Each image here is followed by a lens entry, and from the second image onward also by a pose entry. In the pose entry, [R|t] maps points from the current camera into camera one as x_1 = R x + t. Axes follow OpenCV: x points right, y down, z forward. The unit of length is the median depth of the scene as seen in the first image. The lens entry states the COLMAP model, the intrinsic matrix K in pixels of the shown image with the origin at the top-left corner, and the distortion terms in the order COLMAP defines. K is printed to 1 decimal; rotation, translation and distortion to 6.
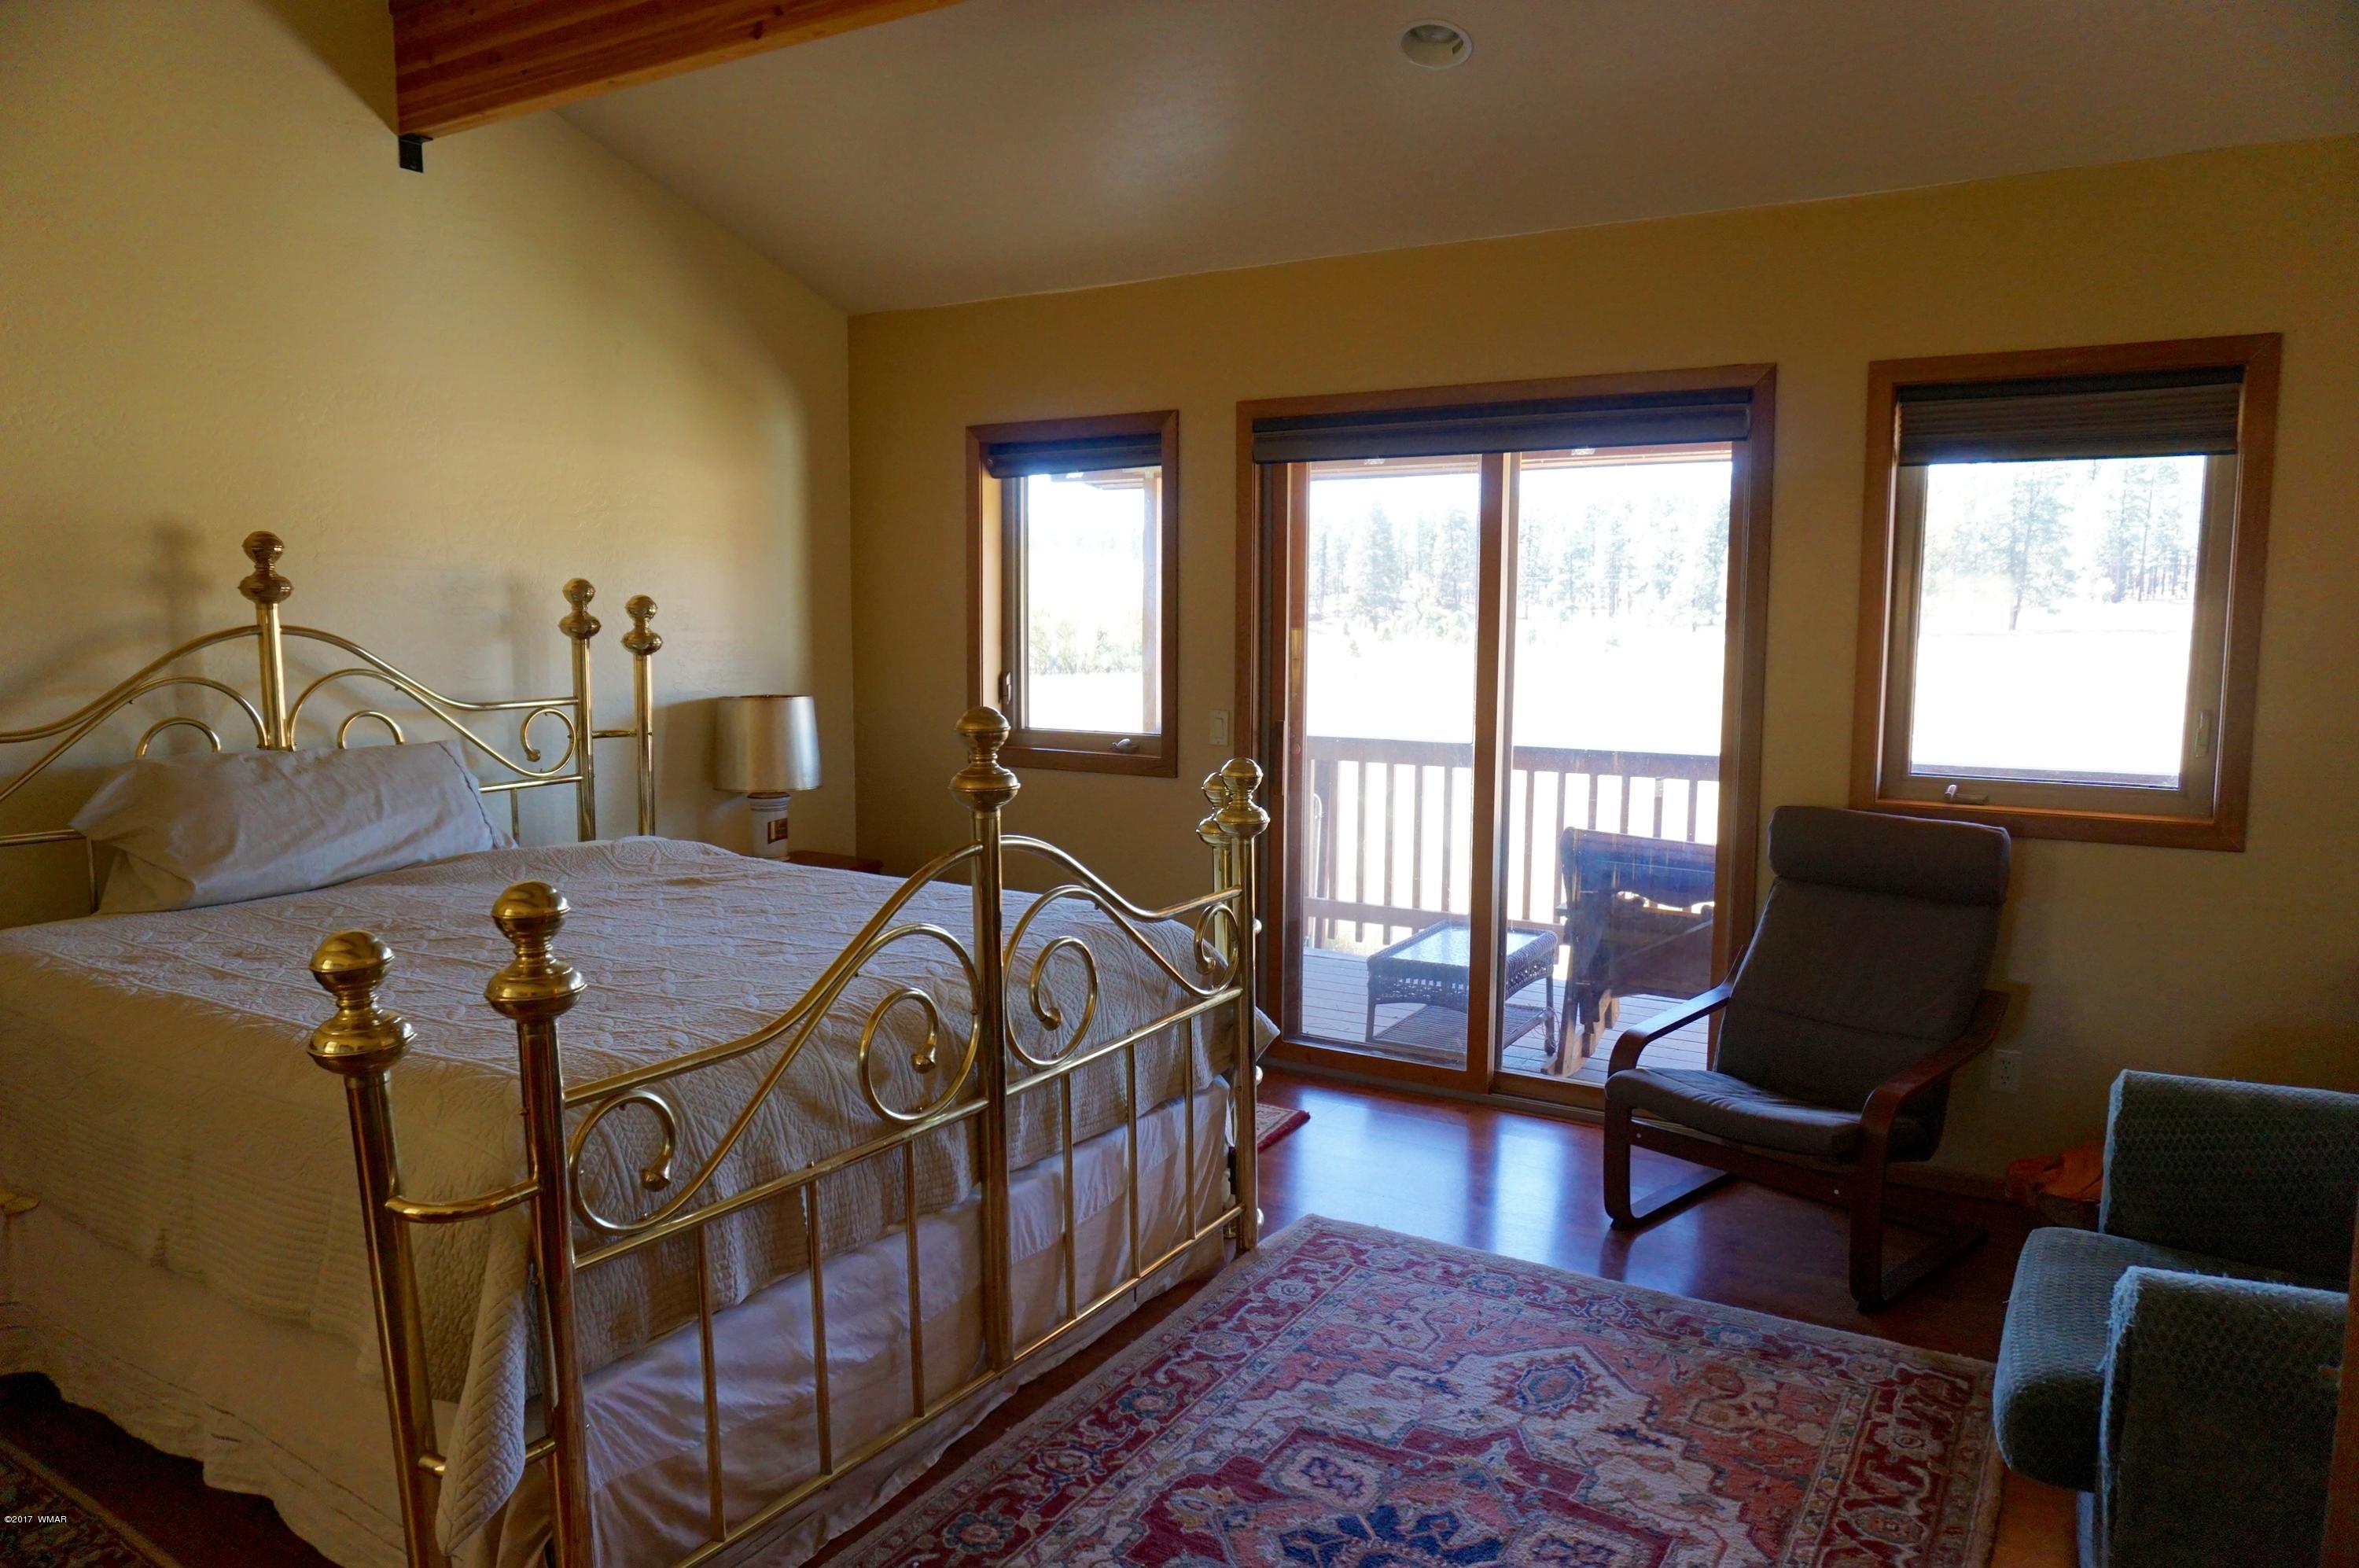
lens RADIAL K [[1563.5, 0, 1175.2], [0, 1563.5, 777.2], [0, 0, 1]] dist [-0.039129, 0.002976]
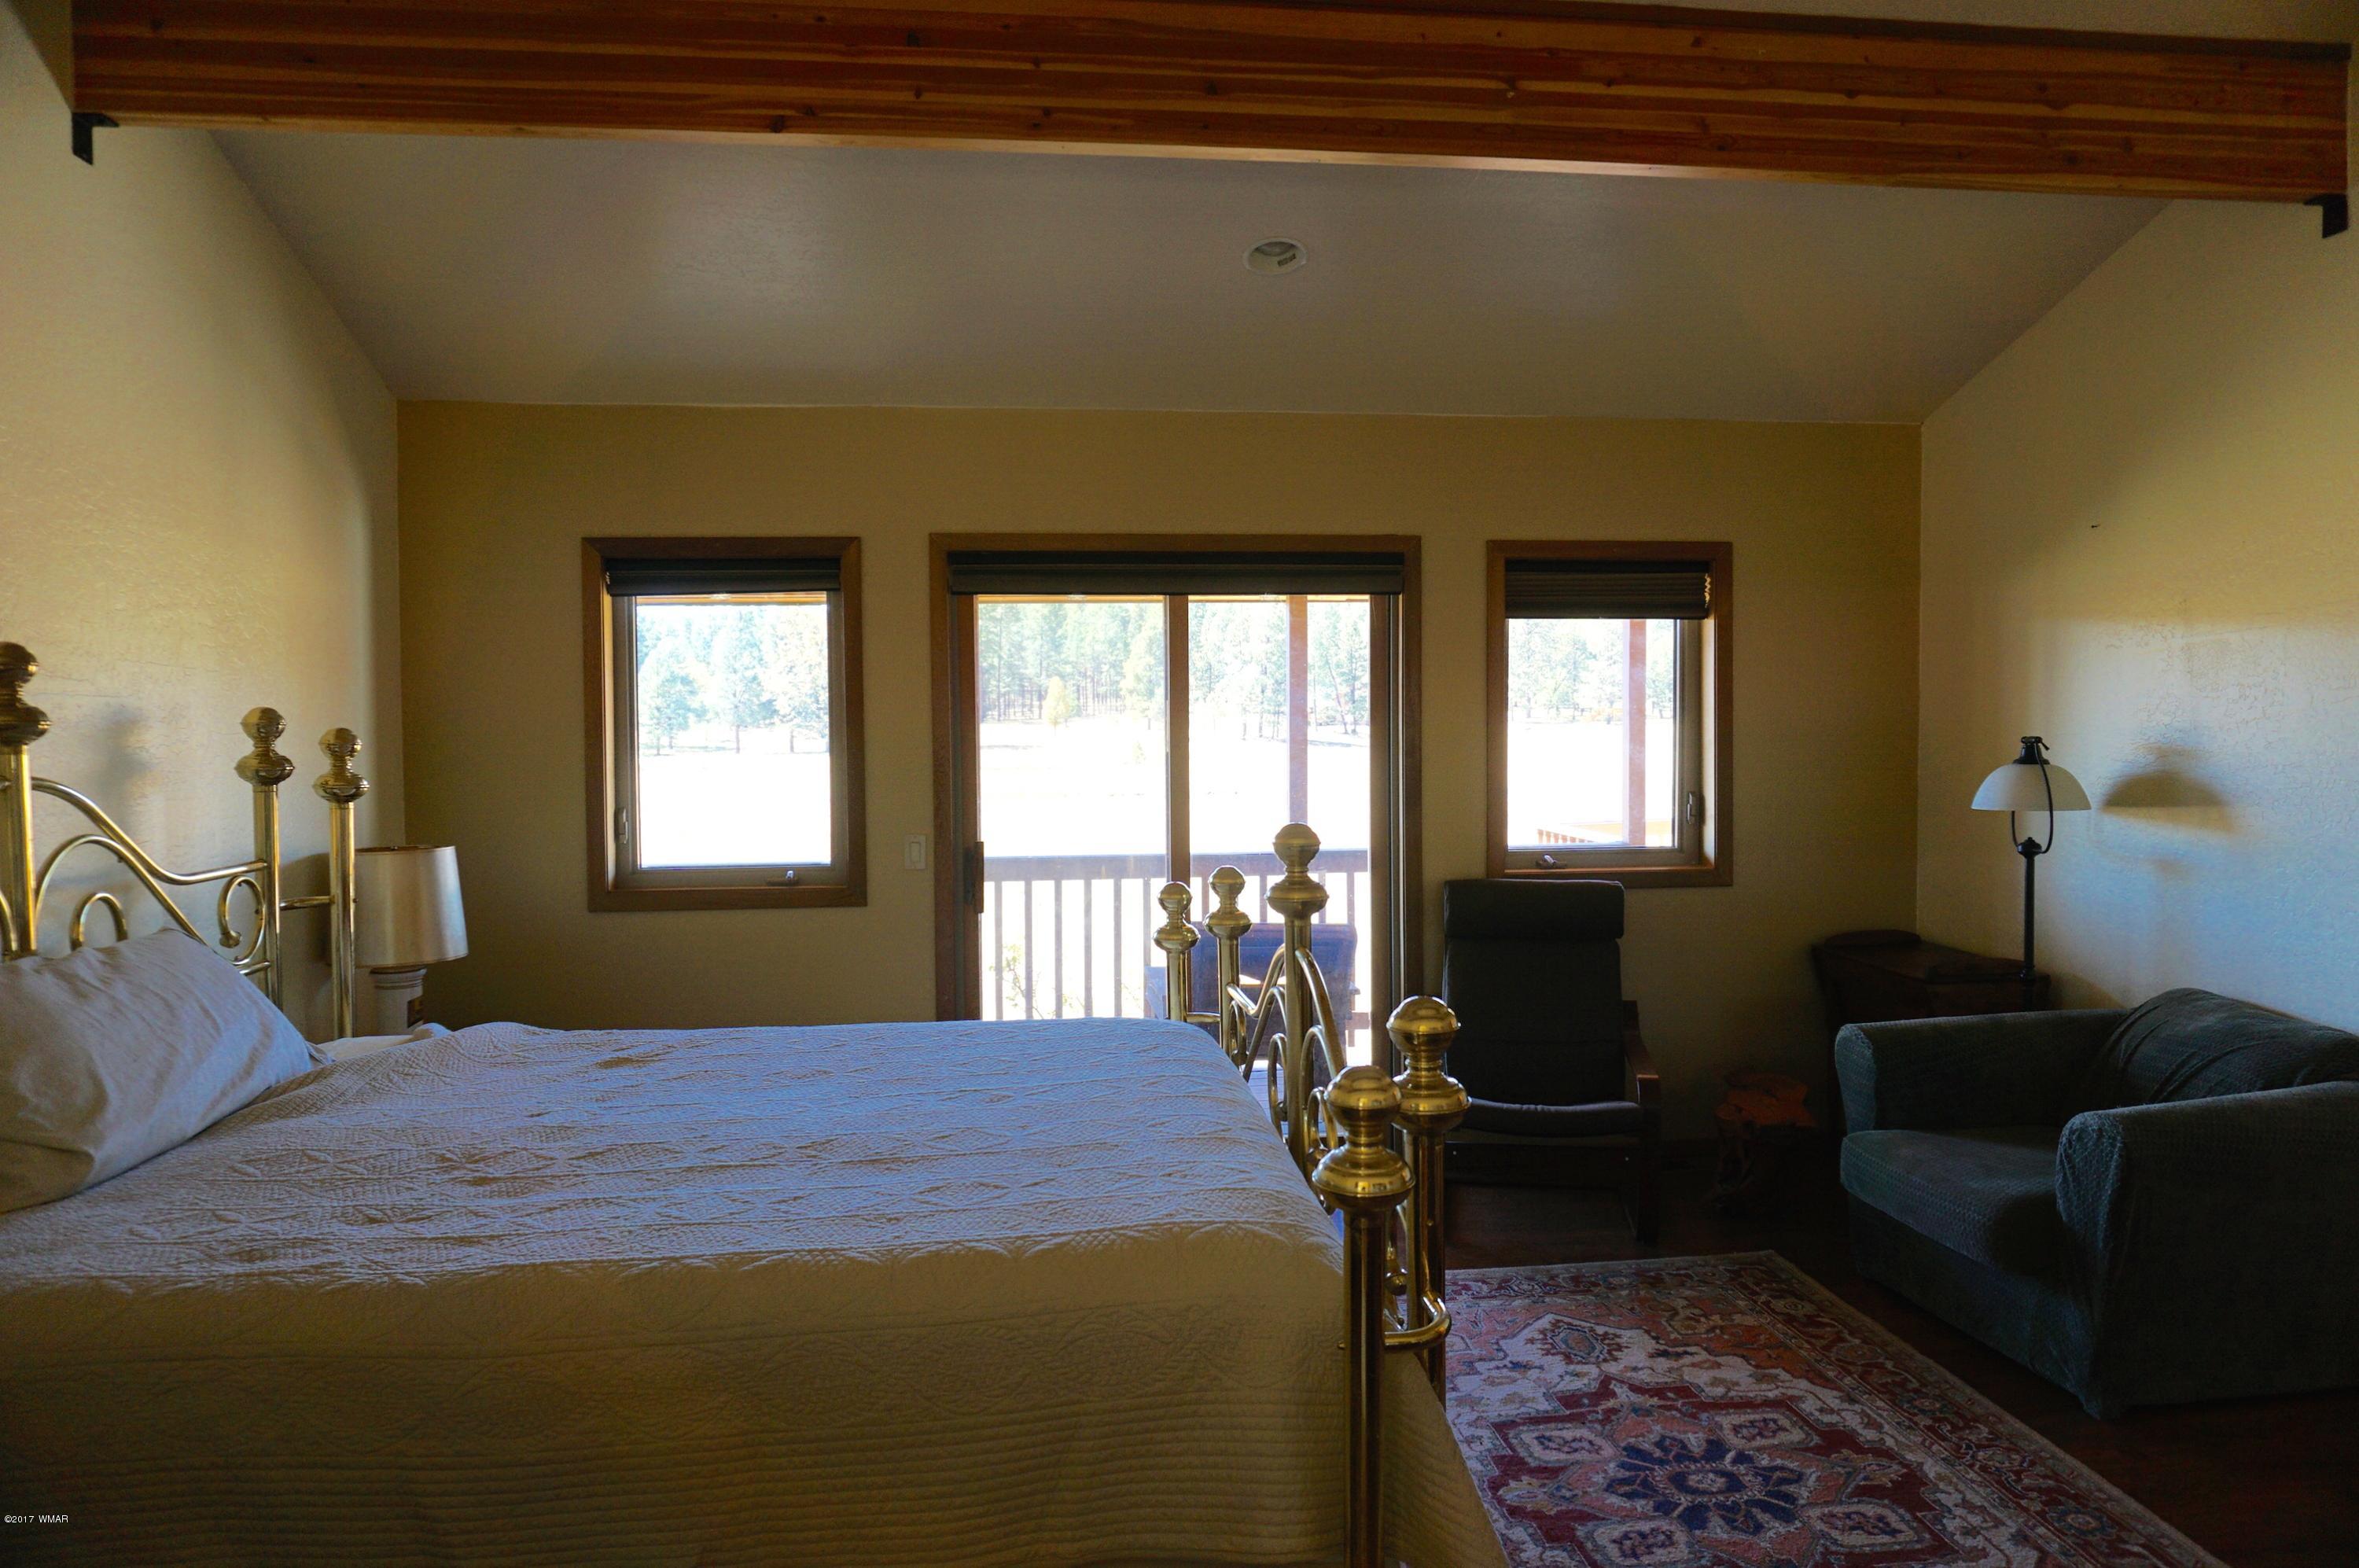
lens RADIAL K [[1563.5, 0, 1177.4], [0, 1563.5, 783.2], [0, 0, 1]] dist [-0.039129, 0.002976]
pose [[0.780586, -0.034269, 0.624108, -0.602162], [0.078997, 0.995898, -0.044120, -0.023630], [-0.620036, 0.083742, 0.780091, 0.137693]]
